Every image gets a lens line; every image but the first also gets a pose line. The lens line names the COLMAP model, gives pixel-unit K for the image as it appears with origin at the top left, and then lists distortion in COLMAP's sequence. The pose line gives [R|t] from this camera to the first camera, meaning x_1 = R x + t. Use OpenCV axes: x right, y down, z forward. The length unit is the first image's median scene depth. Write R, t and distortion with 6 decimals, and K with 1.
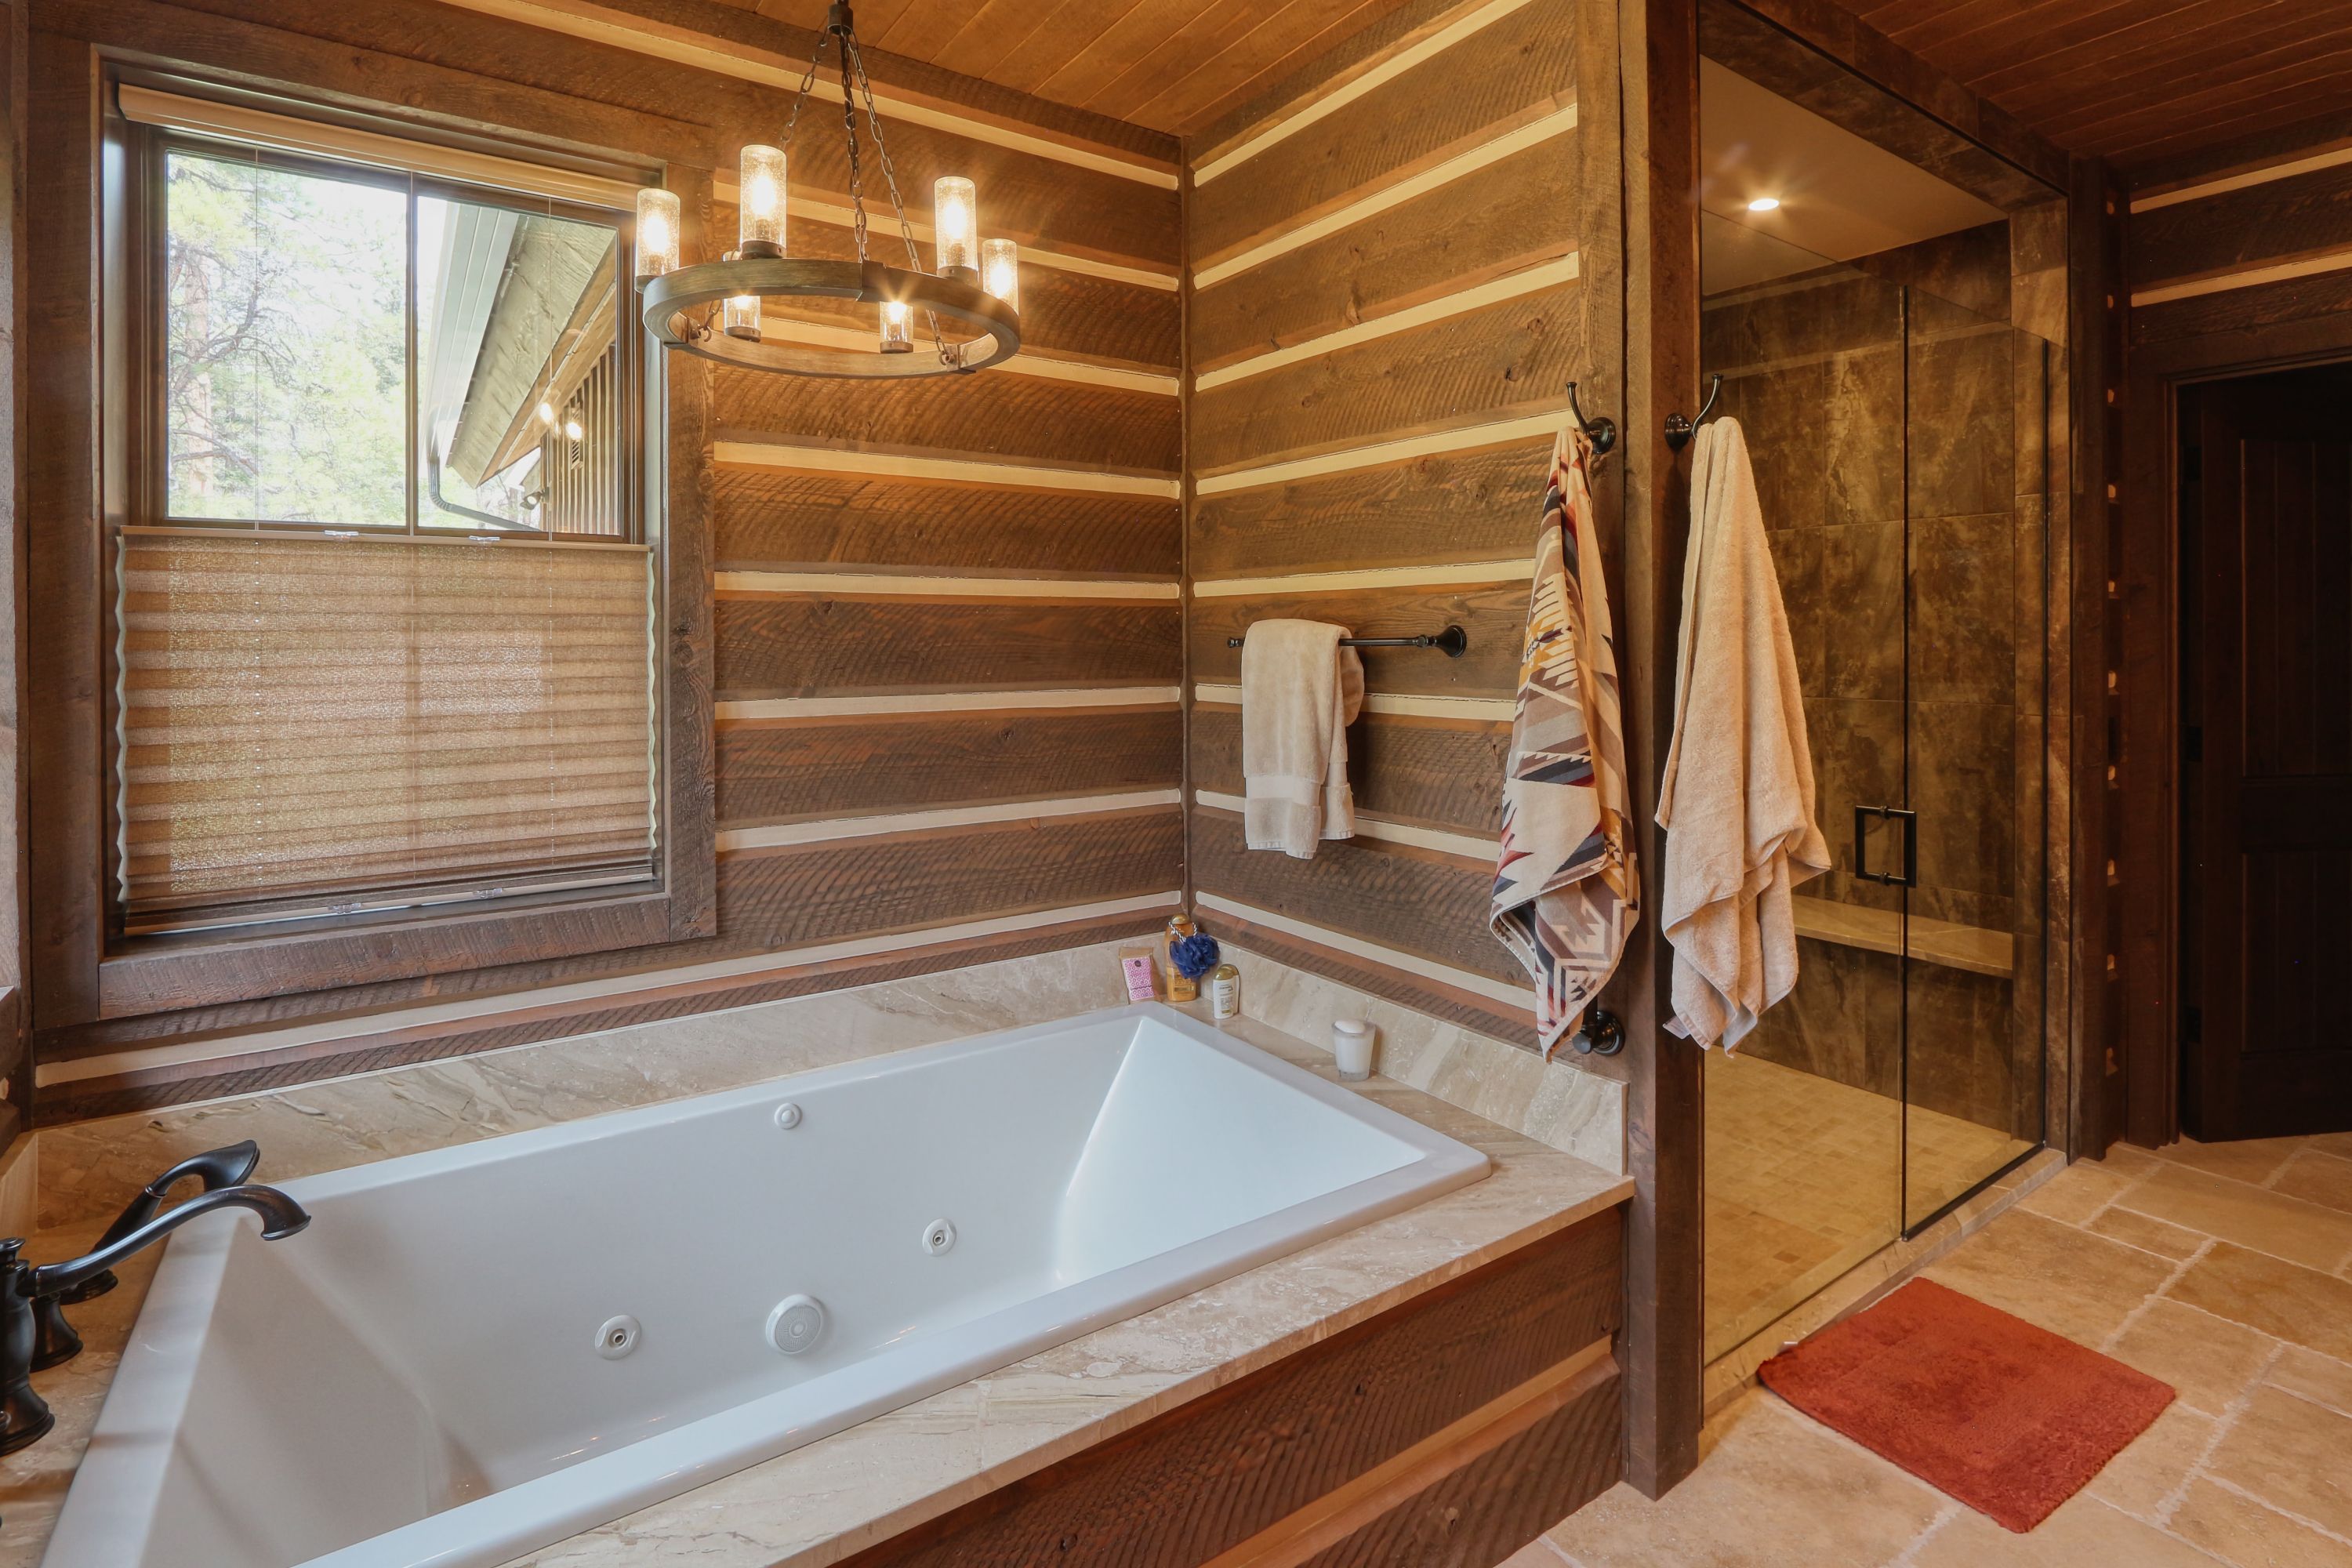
lens RADIAL K [[1139.3, 0, 1236.1], [0, 1139.3, 642.4], [0, 0, 1]] dist [-0.012455, -0.000298]
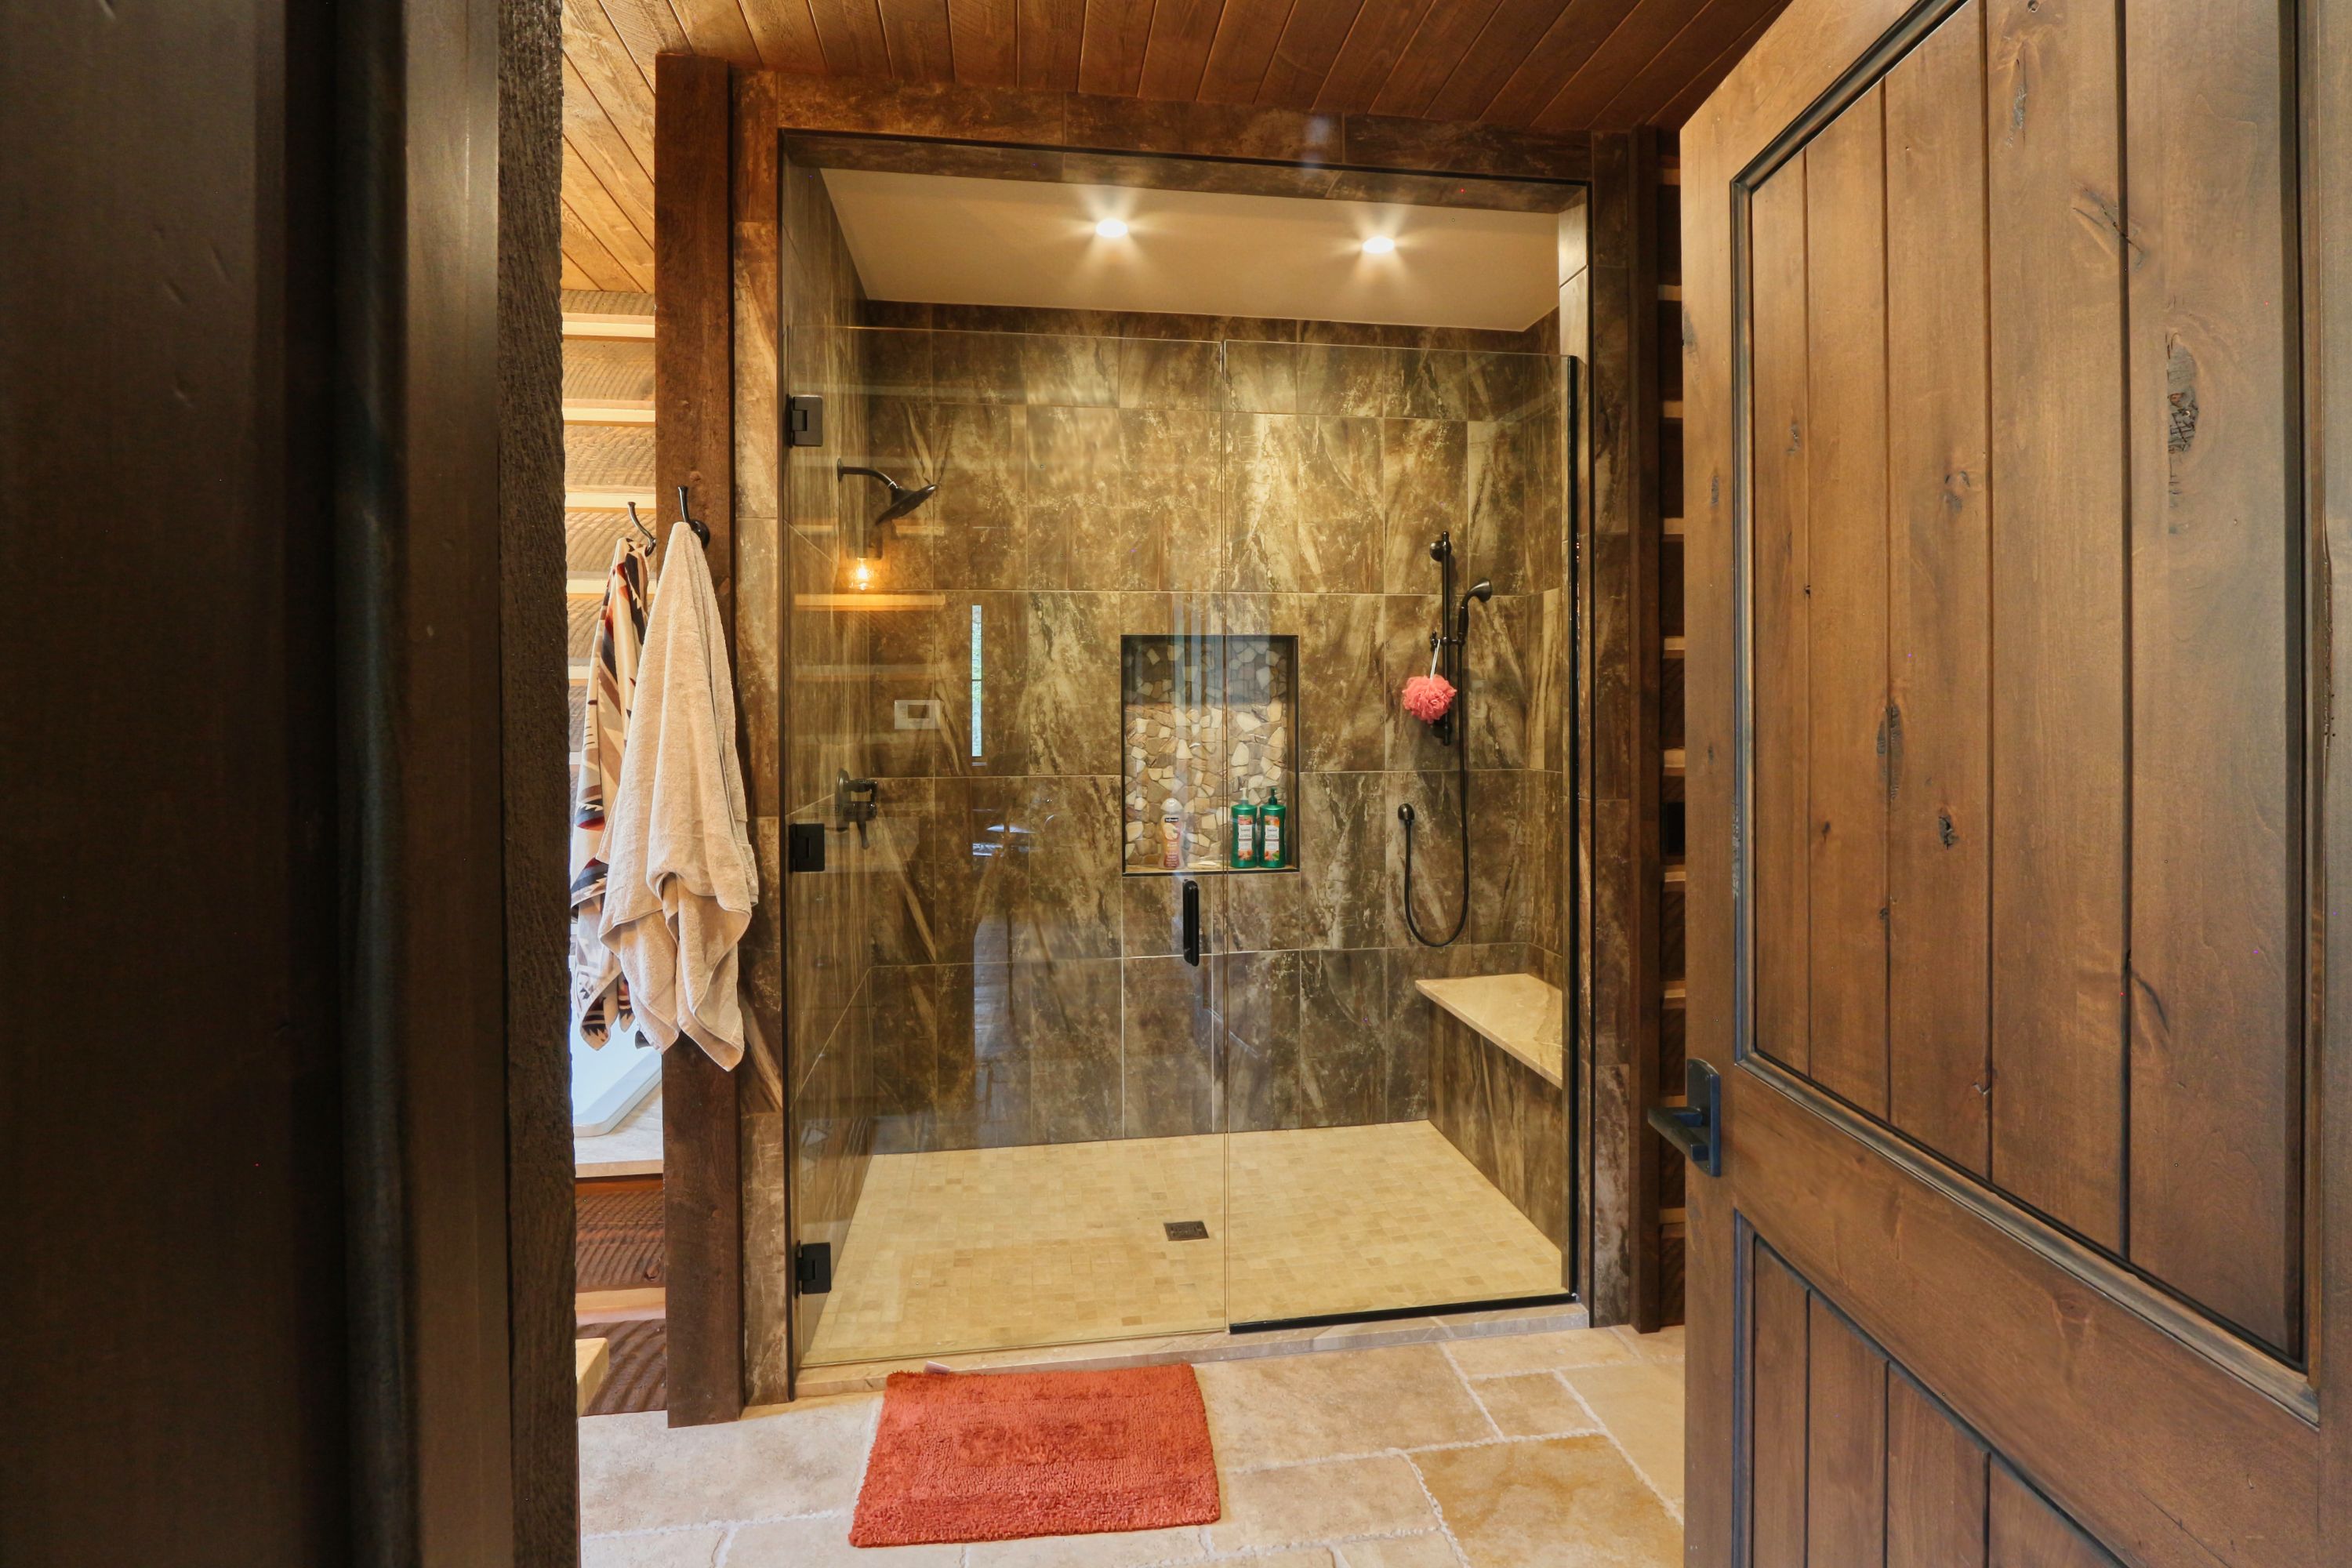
lens RADIAL K [[1139.3, 0, 1224.0], [0, 1139.3, 726.8], [0, 0, 1]] dist [-0.012455, -0.000298]
pose [[0.897953, 0.007878, -0.440021, 1.088940], [0.000336, 0.999827, 0.018587, -0.010216], [0.440091, -0.016838, 0.897795, 0.142143]]
